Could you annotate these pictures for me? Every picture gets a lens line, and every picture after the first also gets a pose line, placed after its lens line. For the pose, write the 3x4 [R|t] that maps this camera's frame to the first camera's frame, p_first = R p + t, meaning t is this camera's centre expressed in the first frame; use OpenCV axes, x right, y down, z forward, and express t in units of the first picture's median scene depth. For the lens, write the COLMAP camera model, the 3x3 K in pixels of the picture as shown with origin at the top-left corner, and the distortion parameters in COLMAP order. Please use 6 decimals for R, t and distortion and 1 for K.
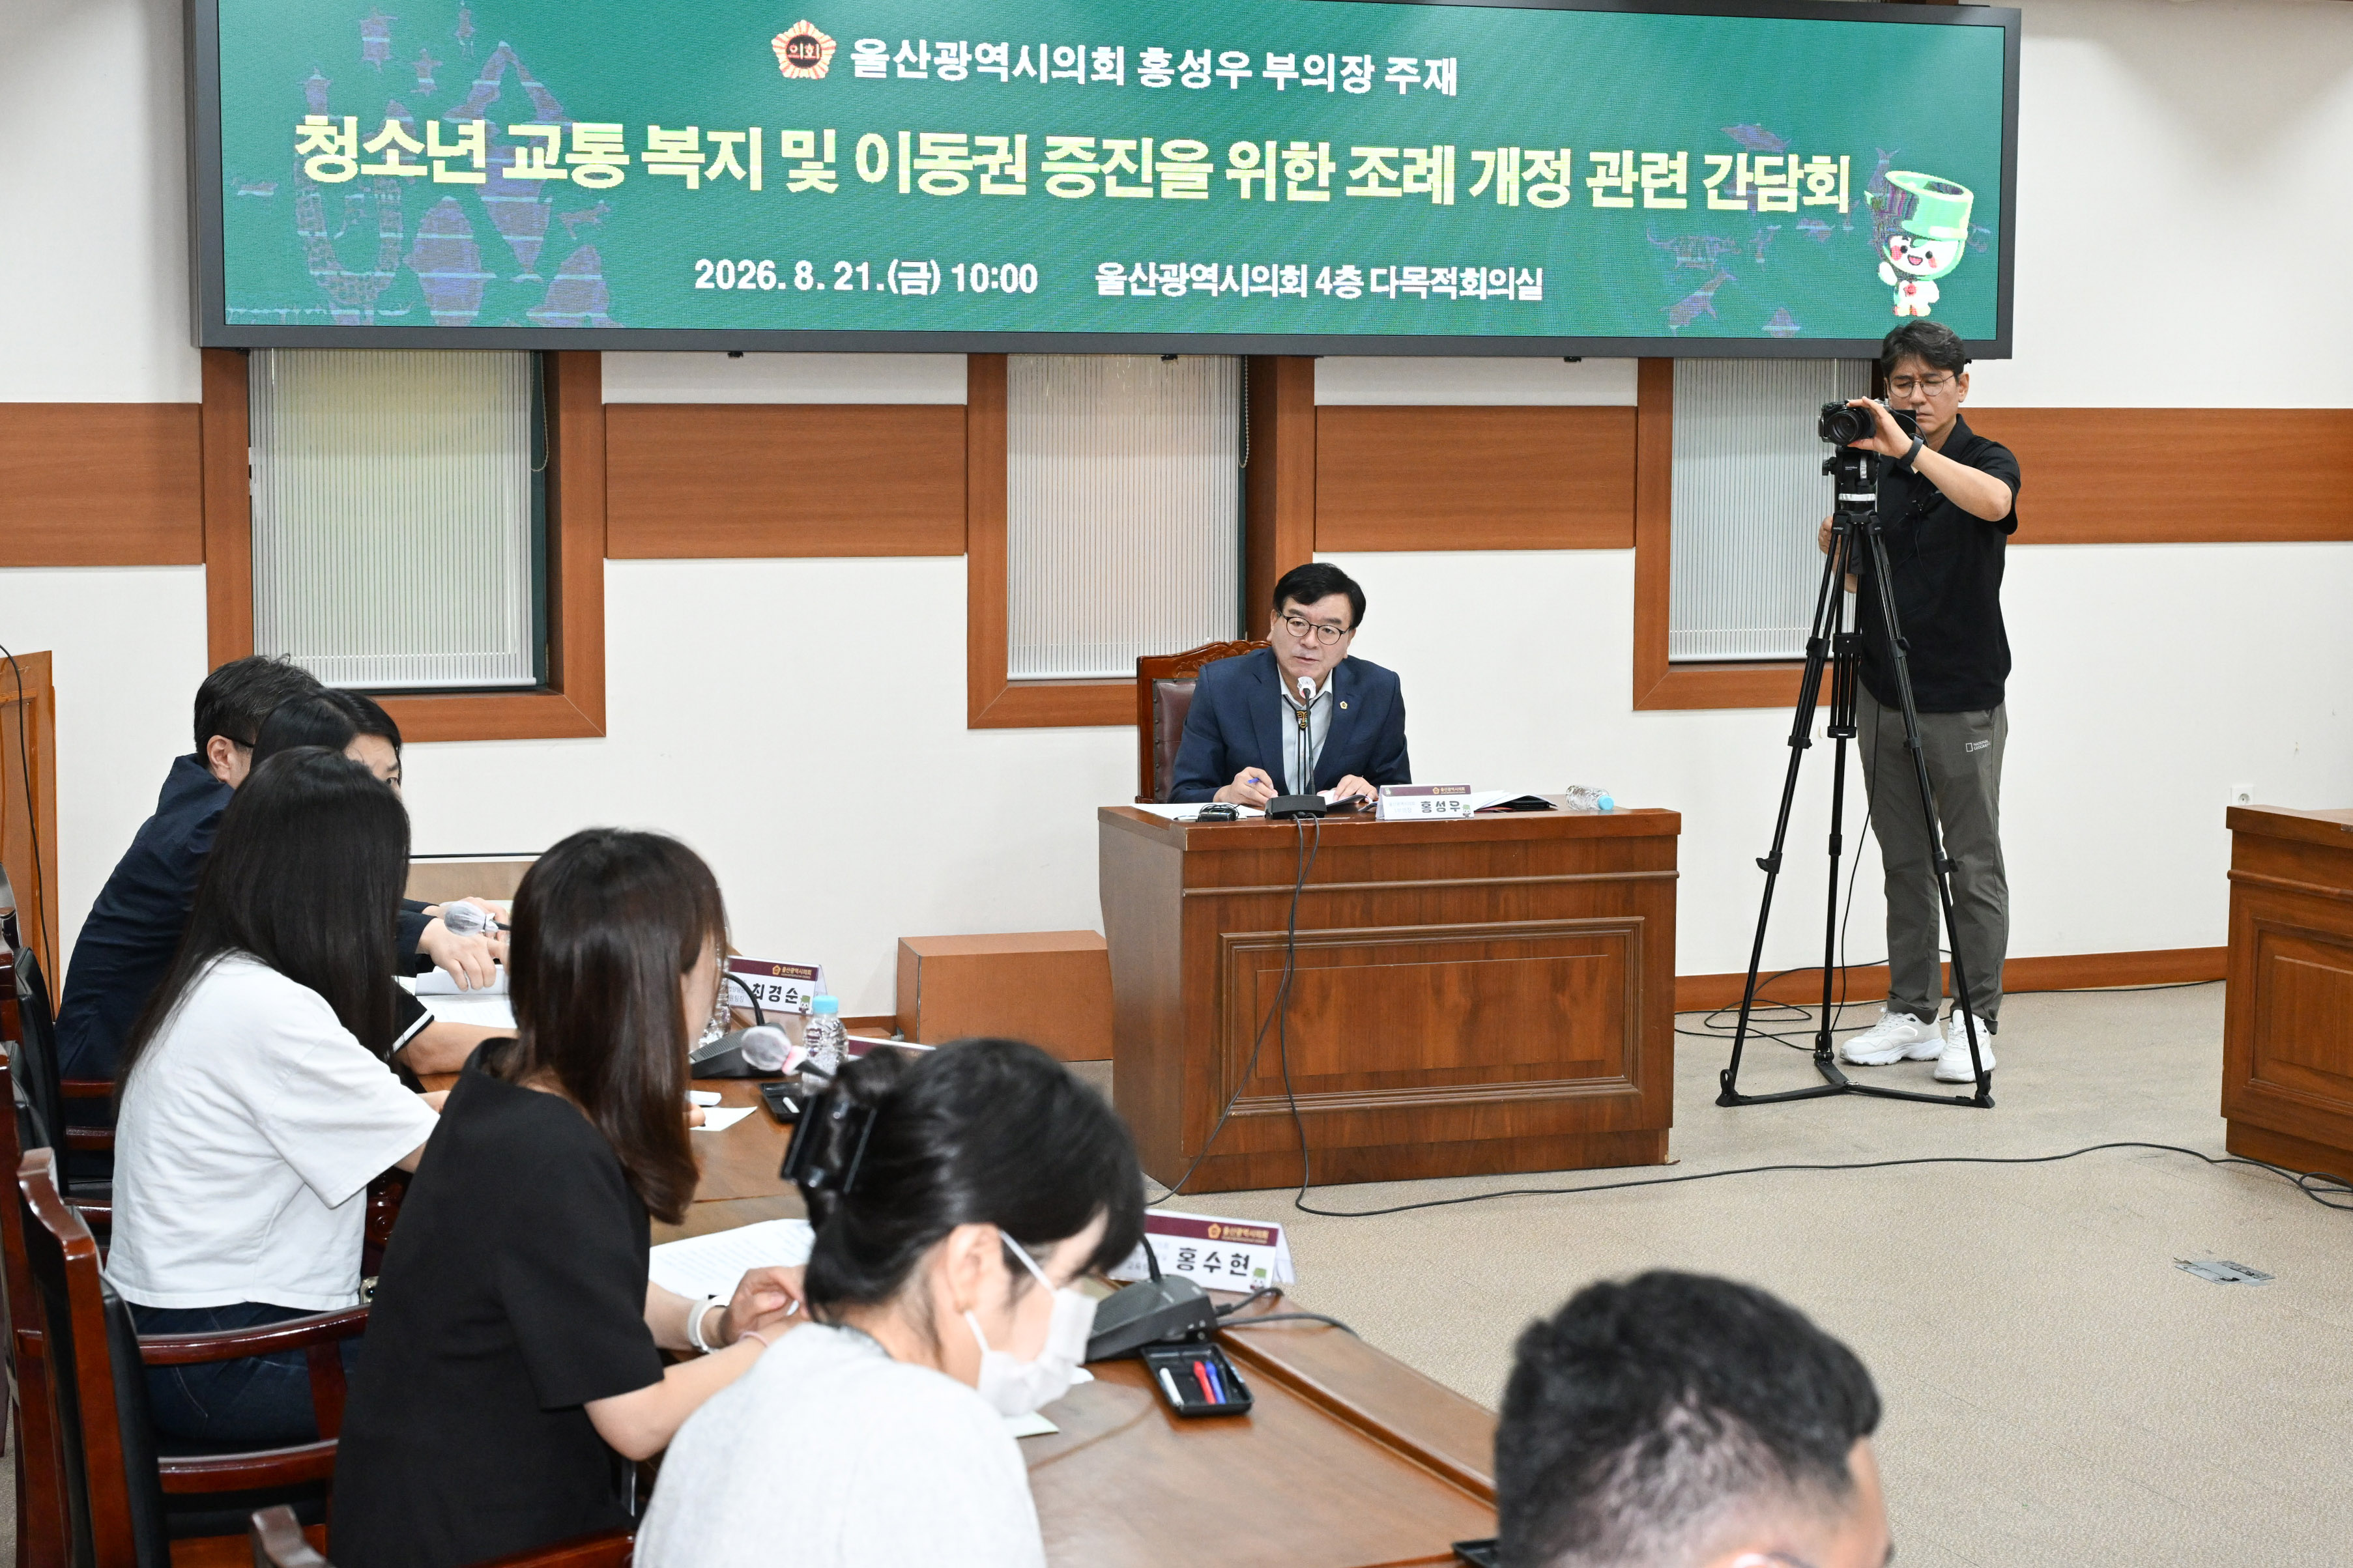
lens RADIAL K [[3978.0, 0, 1288.1], [0, 3978.0, 835.5], [0, 0, 1]] dist [-0.009045, 0.000000]
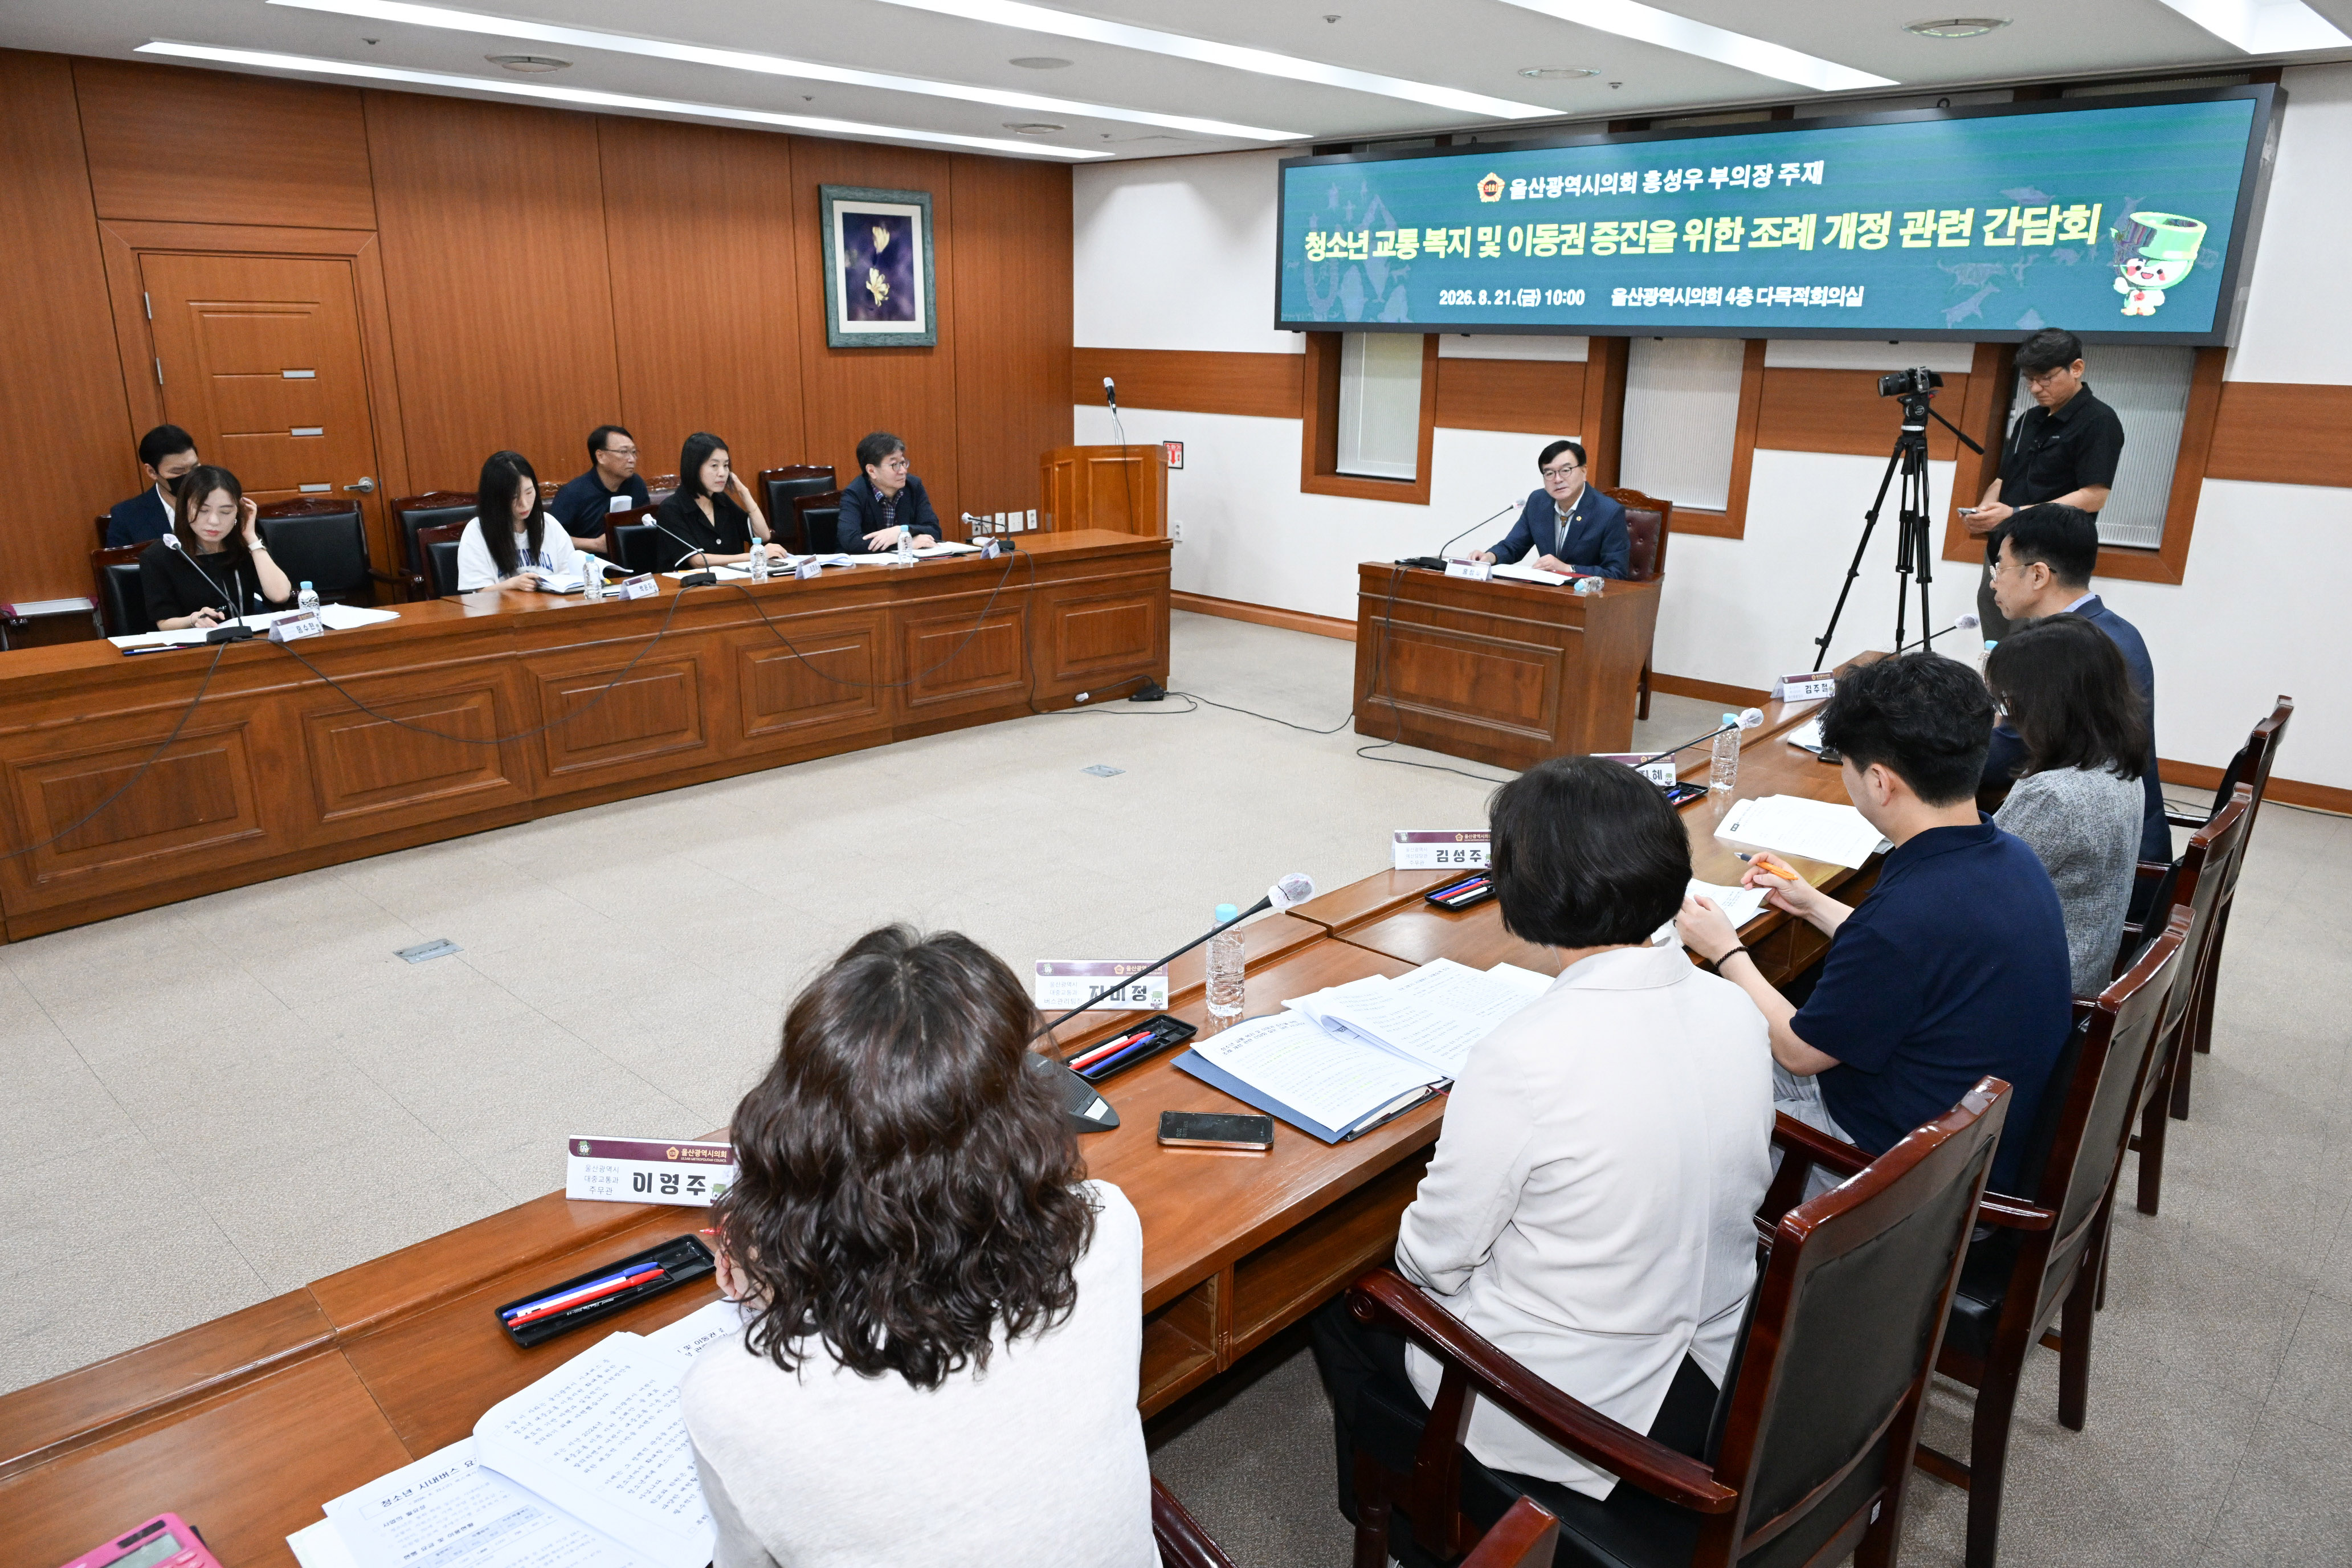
lens RADIAL K [[1561.9, 0, 1163.9], [0, 1561.9, 785.5], [0, 0, 1]] dist [-0.003166, -0.004240]
pose [[0.432679, 0.254932, -0.864753, 0.597439], [-0.116404, 0.966956, 0.226819, -0.056324], [0.894002, 0.002522, 0.448057, 0.462545]]
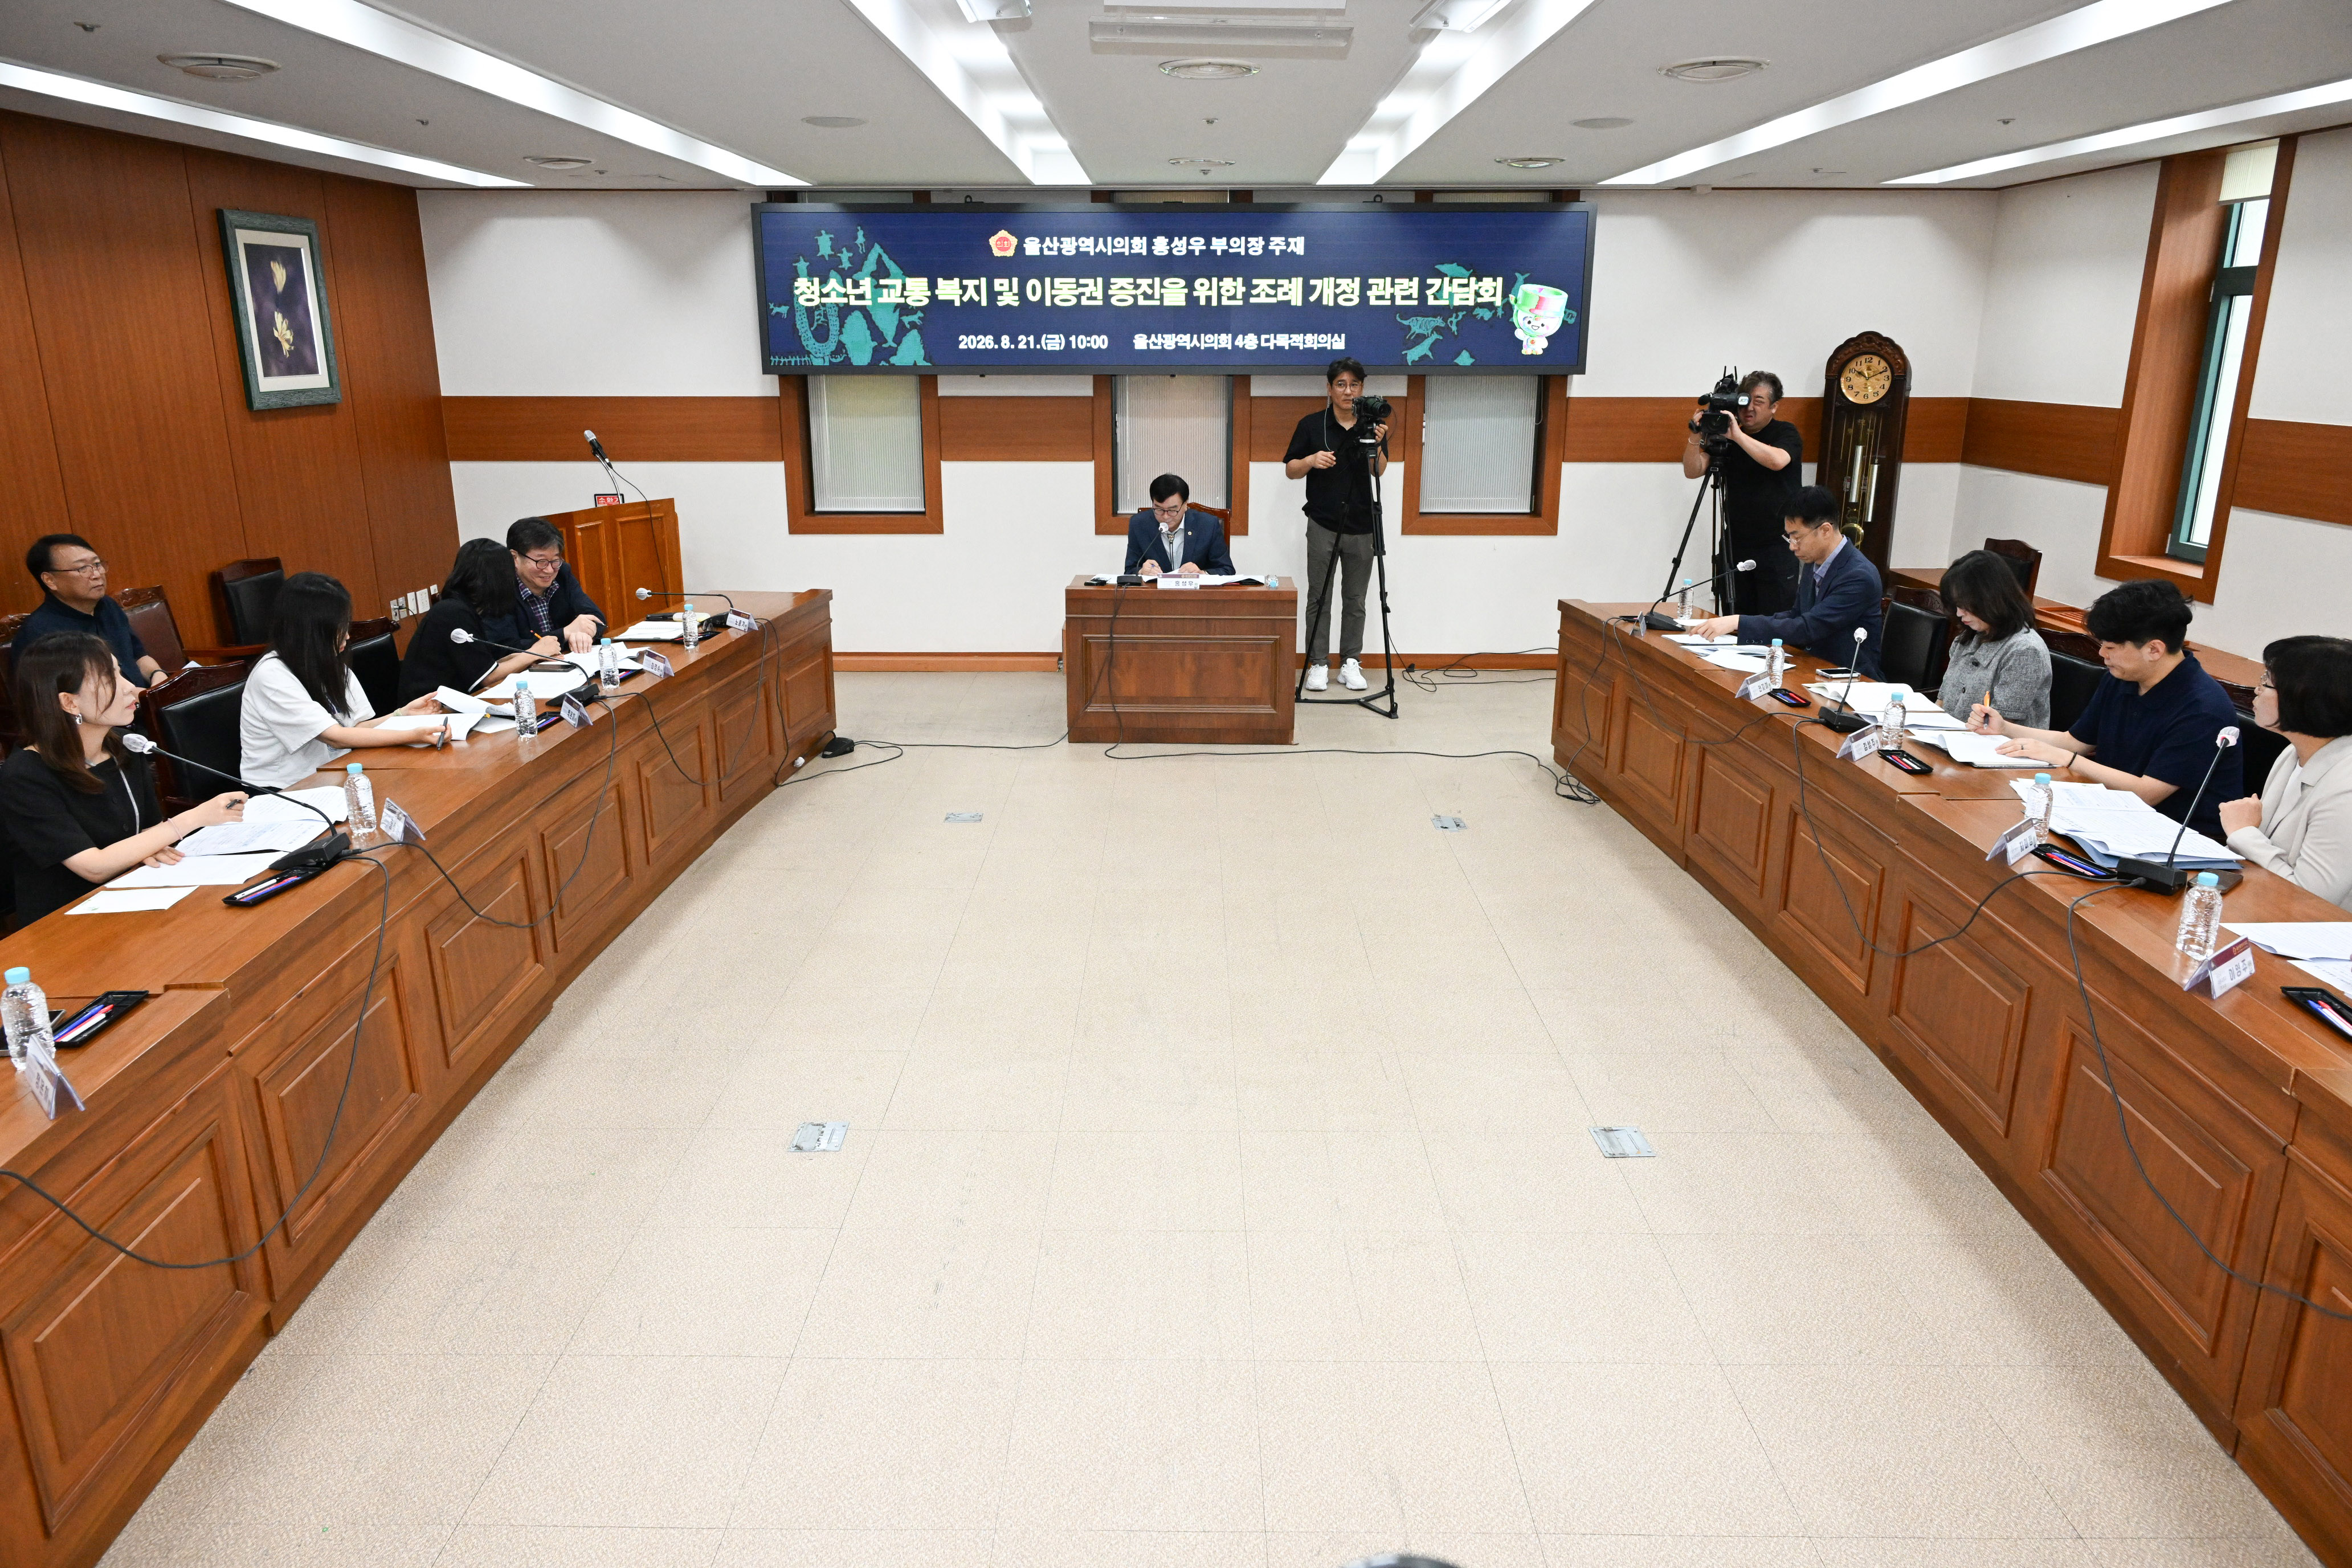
lens RADIAL K [[1561.9, 0, 1176.8], [0, 1561.9, 782.9], [0, 0, 1]] dist [-0.003166, -0.004240]
pose [[0.934192, 0.091571, -0.344819, 0.317734], [-0.036760, 0.986061, 0.162270, -0.035645], [0.354872, -0.138916, 0.924537, 0.134409]]
